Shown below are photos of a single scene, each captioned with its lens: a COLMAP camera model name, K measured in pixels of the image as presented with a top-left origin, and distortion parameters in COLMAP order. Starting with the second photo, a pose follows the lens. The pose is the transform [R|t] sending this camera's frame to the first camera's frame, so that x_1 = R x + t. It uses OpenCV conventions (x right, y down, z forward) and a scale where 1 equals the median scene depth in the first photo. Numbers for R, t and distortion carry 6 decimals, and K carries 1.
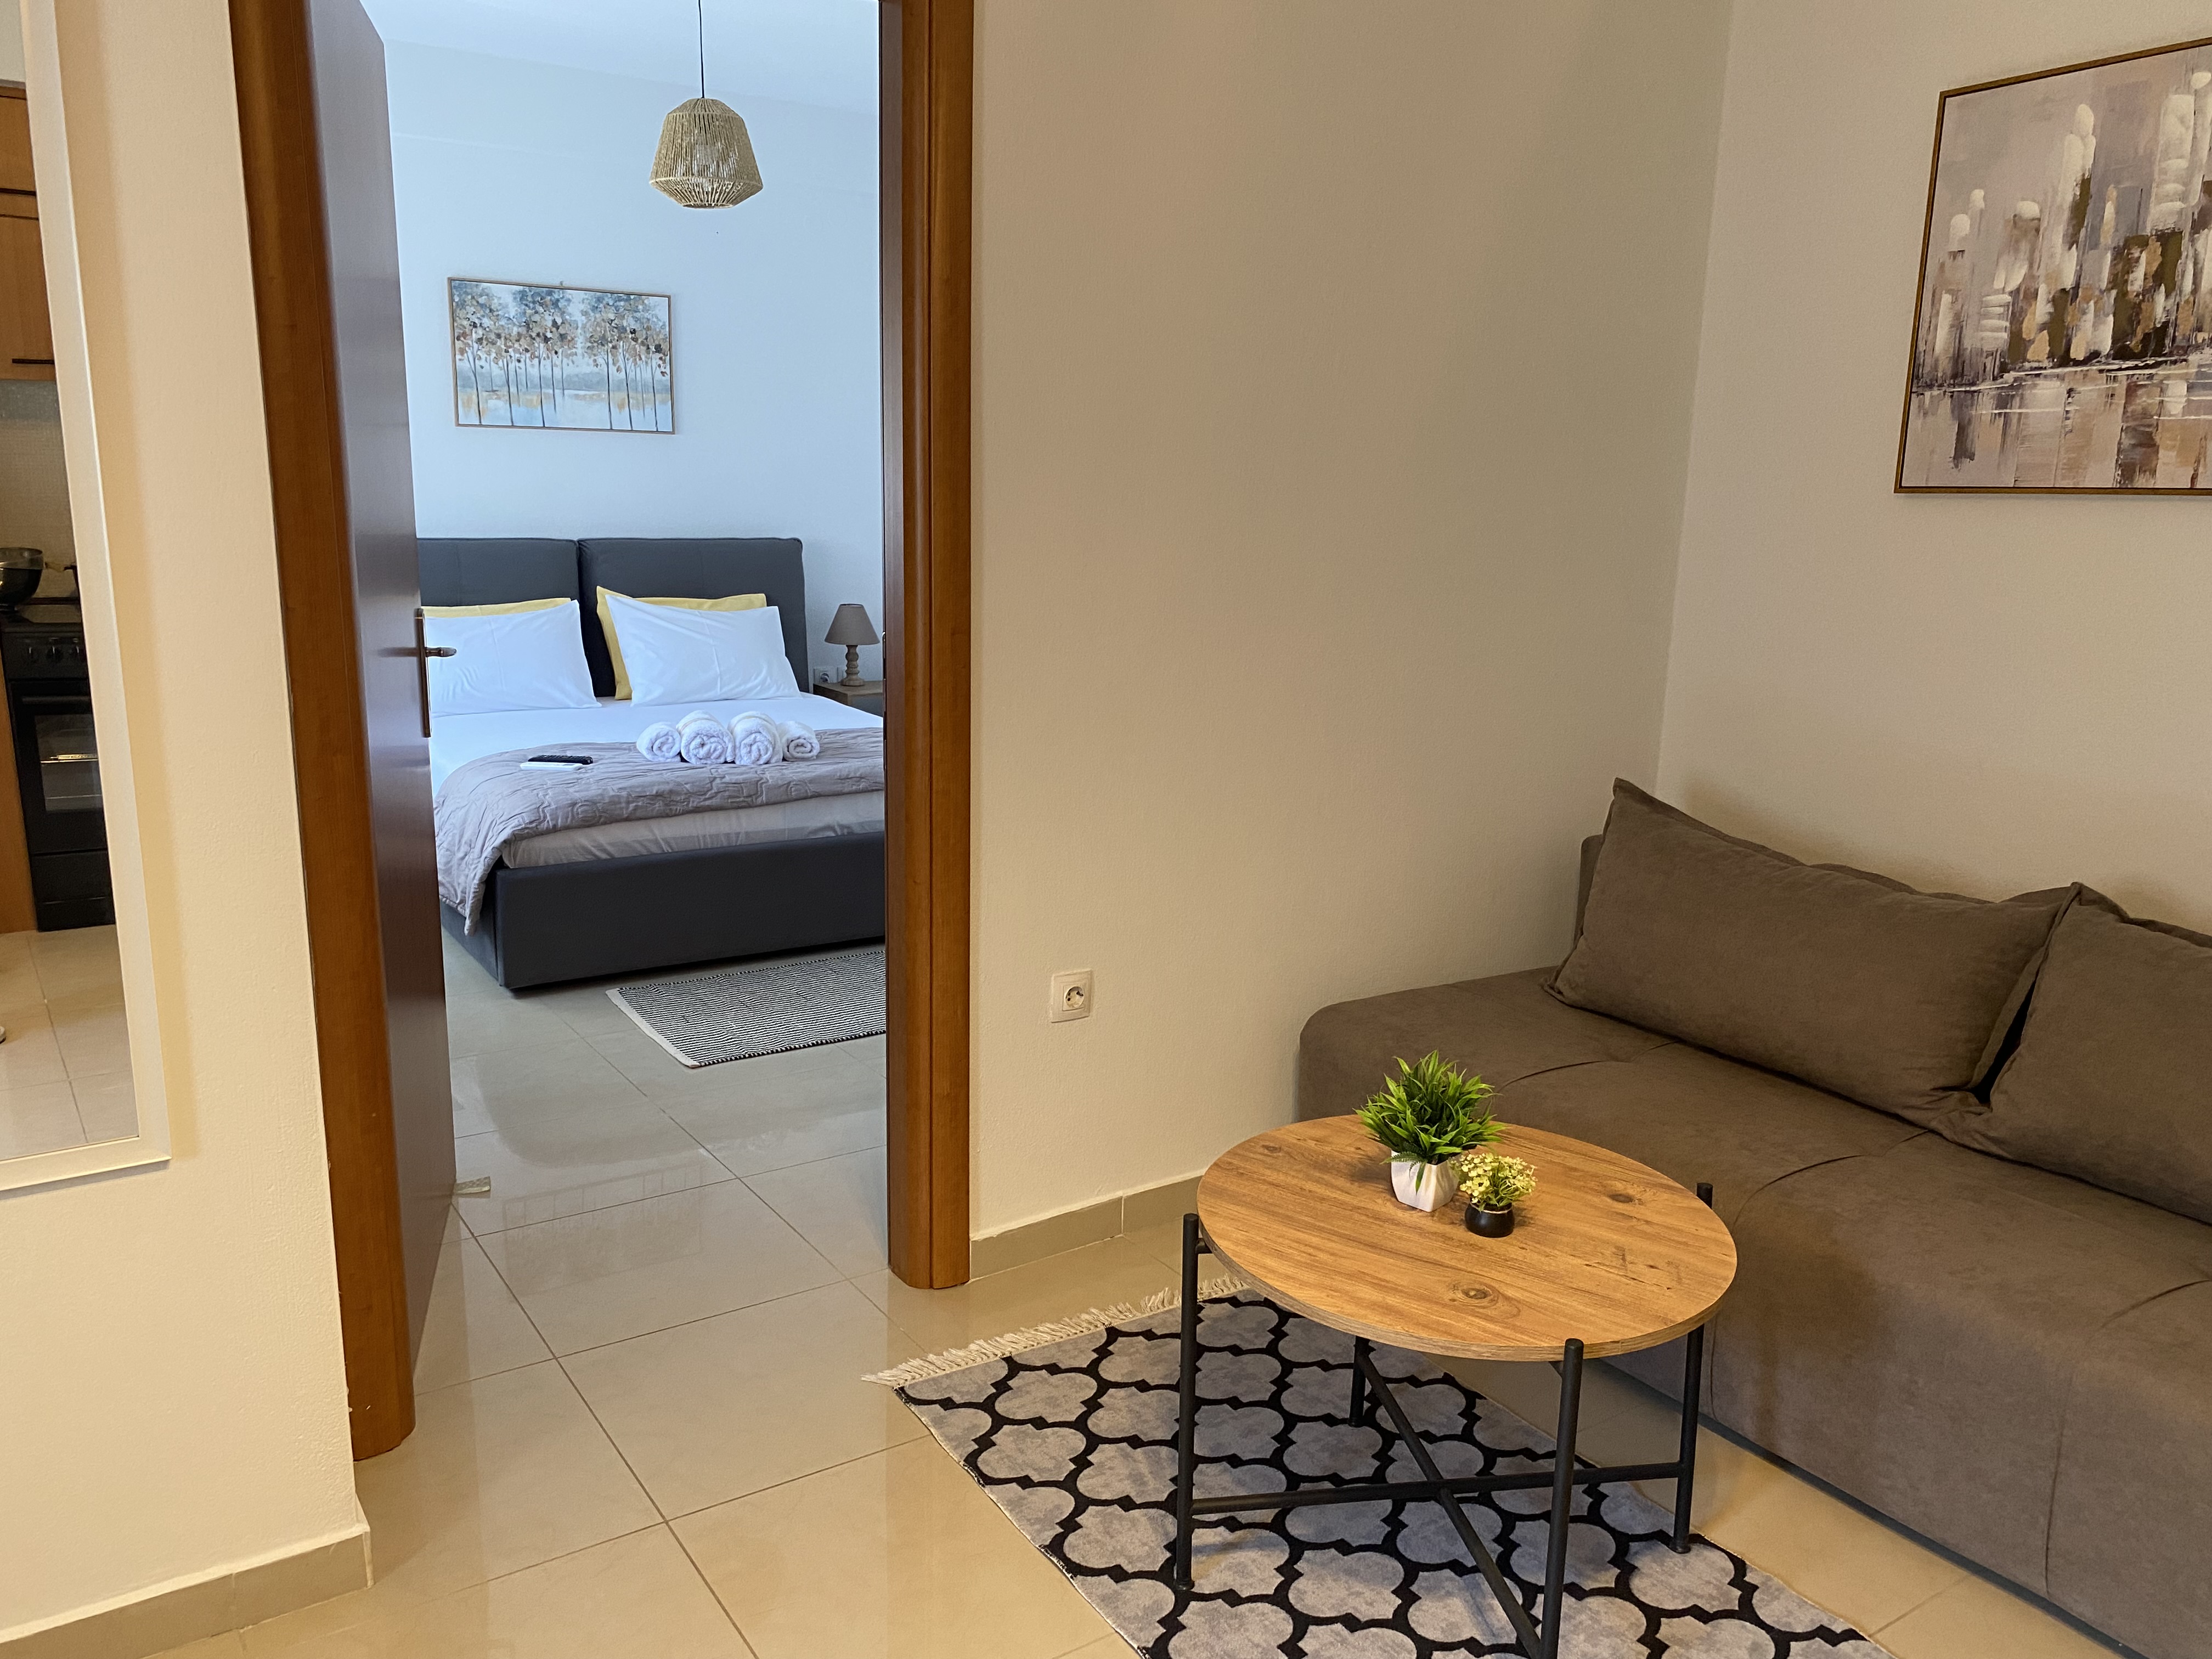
lens RADIAL K [[1714.0, 0, 1106.0], [0, 1714.0, 829.5], [0, 0, 1]] dist [0.035093, 0.006462]
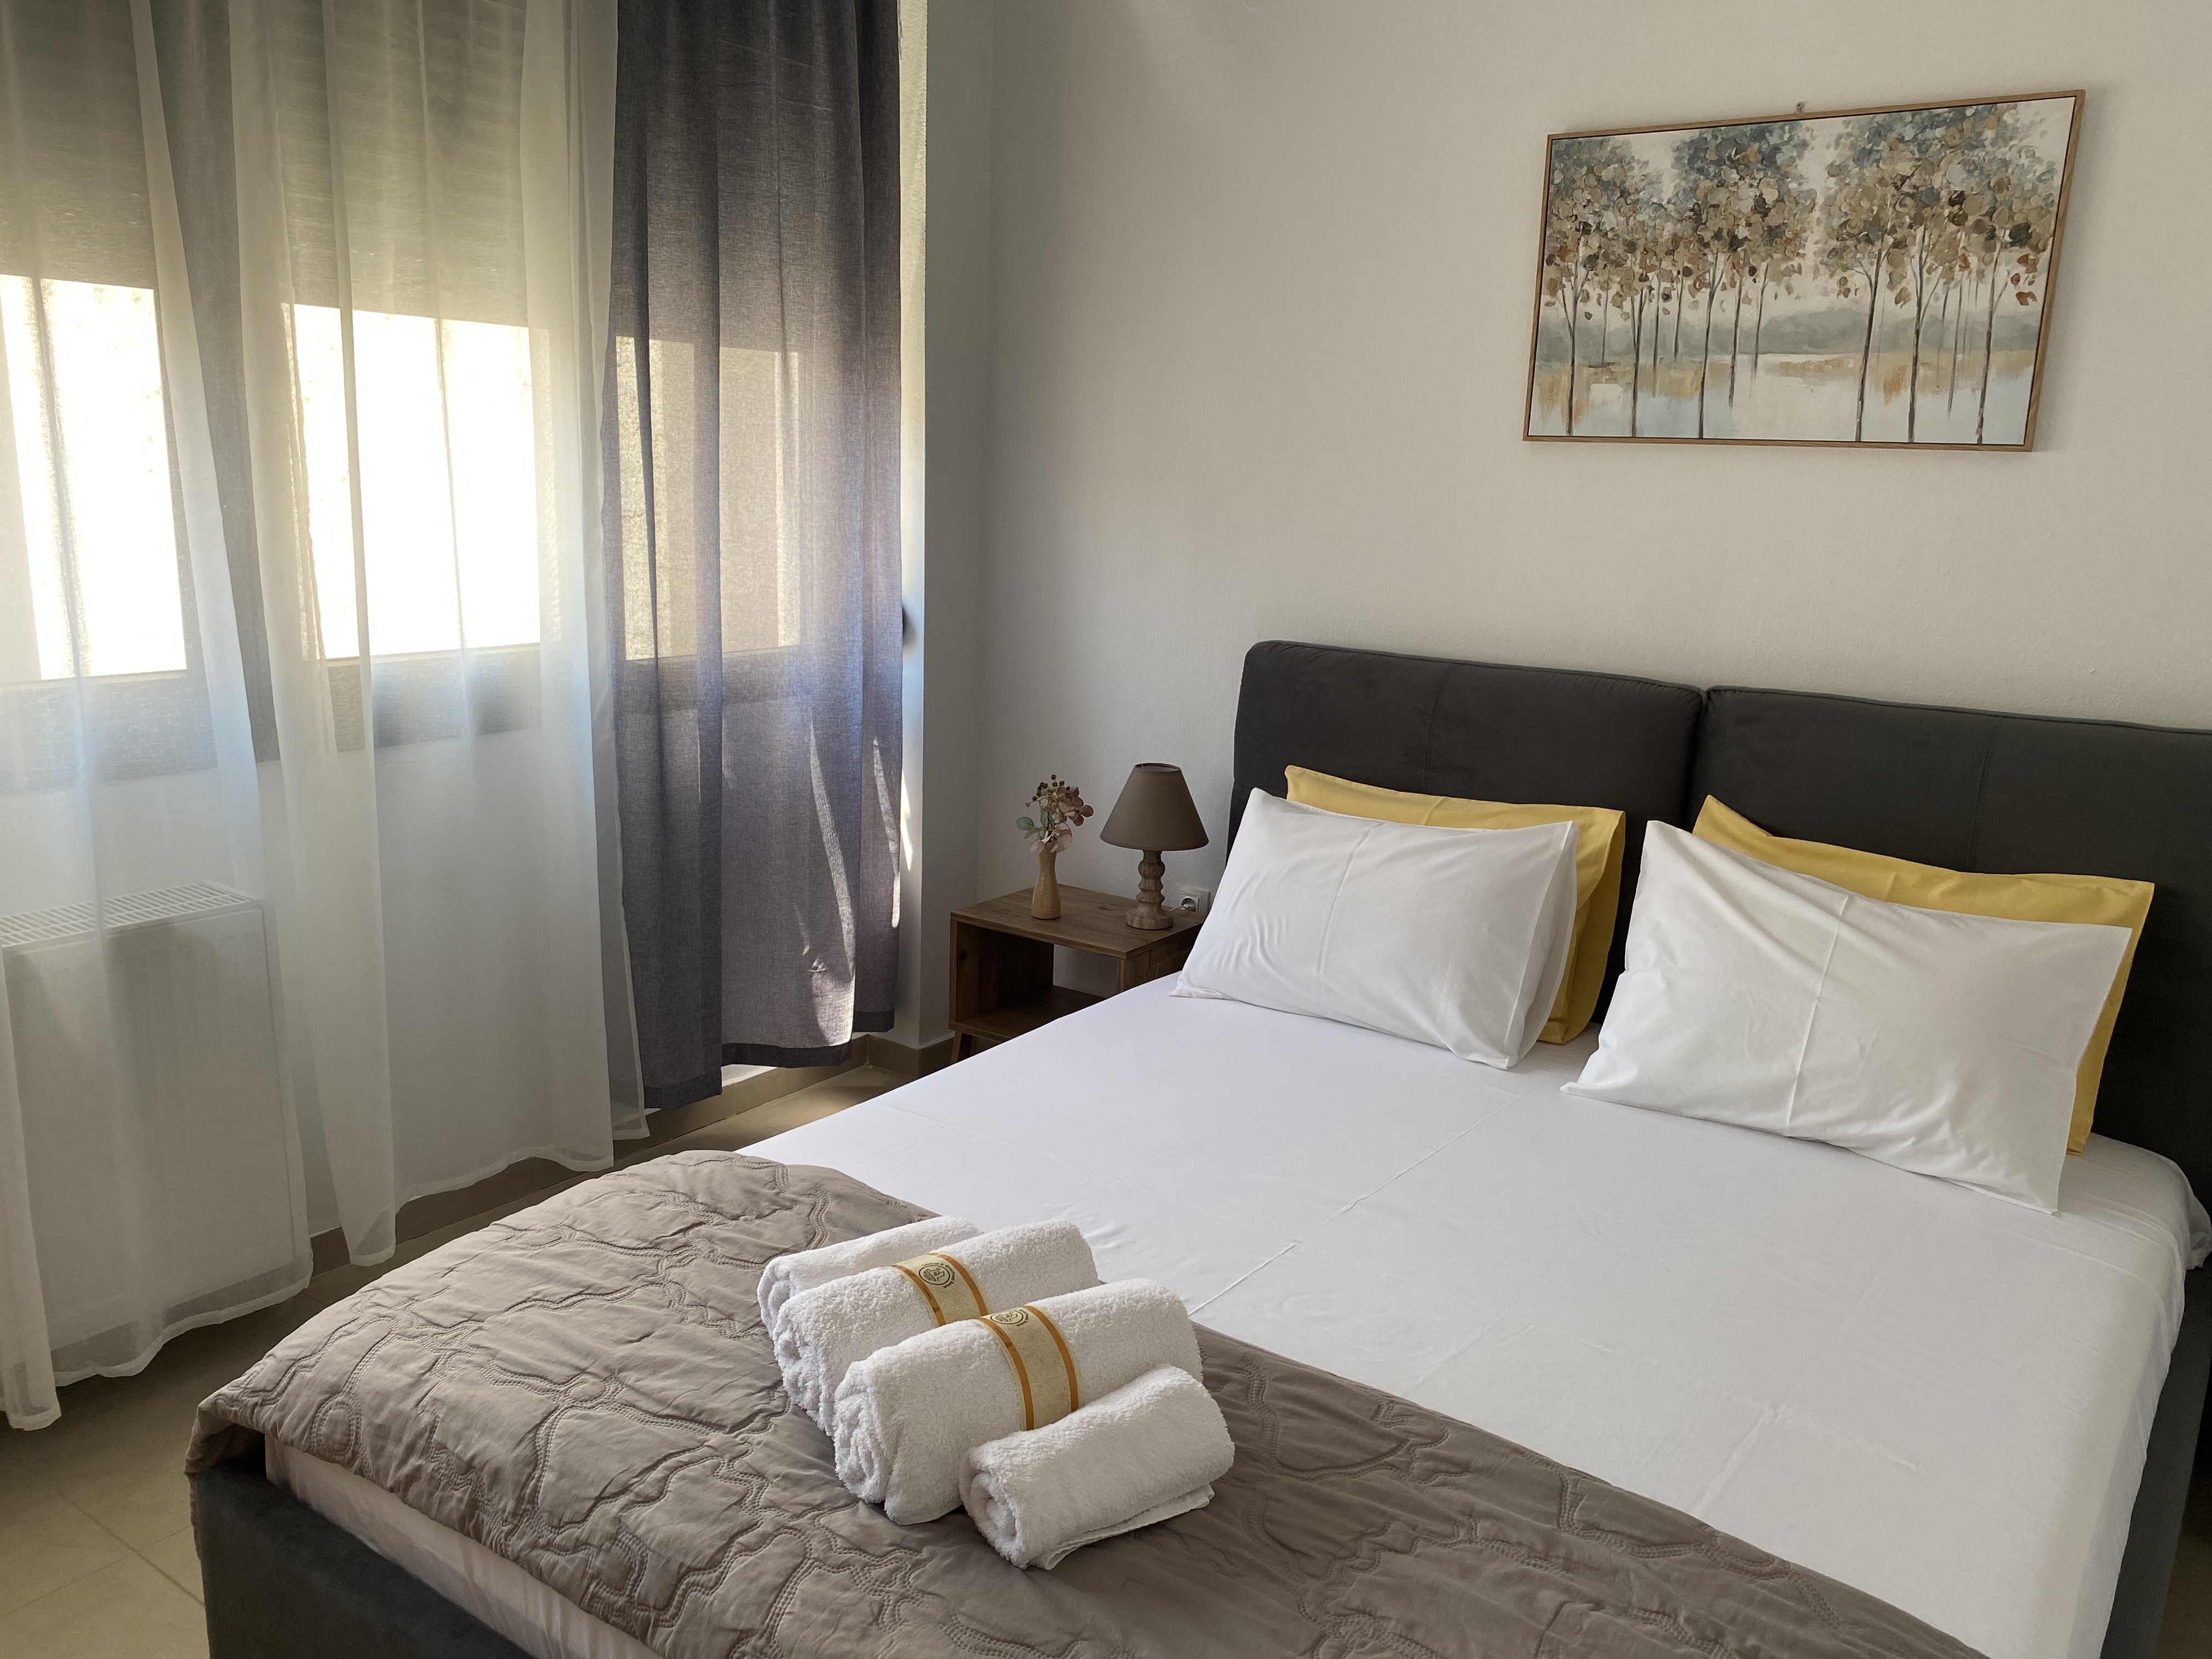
lens RADIAL K [[1714.0, 0, 1106.0], [0, 1714.0, 829.5], [0, 0, 1]] dist [0.035093, 0.006462]
pose [[0.369346, 0.191711, -0.909302, 0.053676], [-0.218875, 0.968908, 0.115374, -0.152490], [0.903148, 0.156411, 0.399823, 0.697113]]
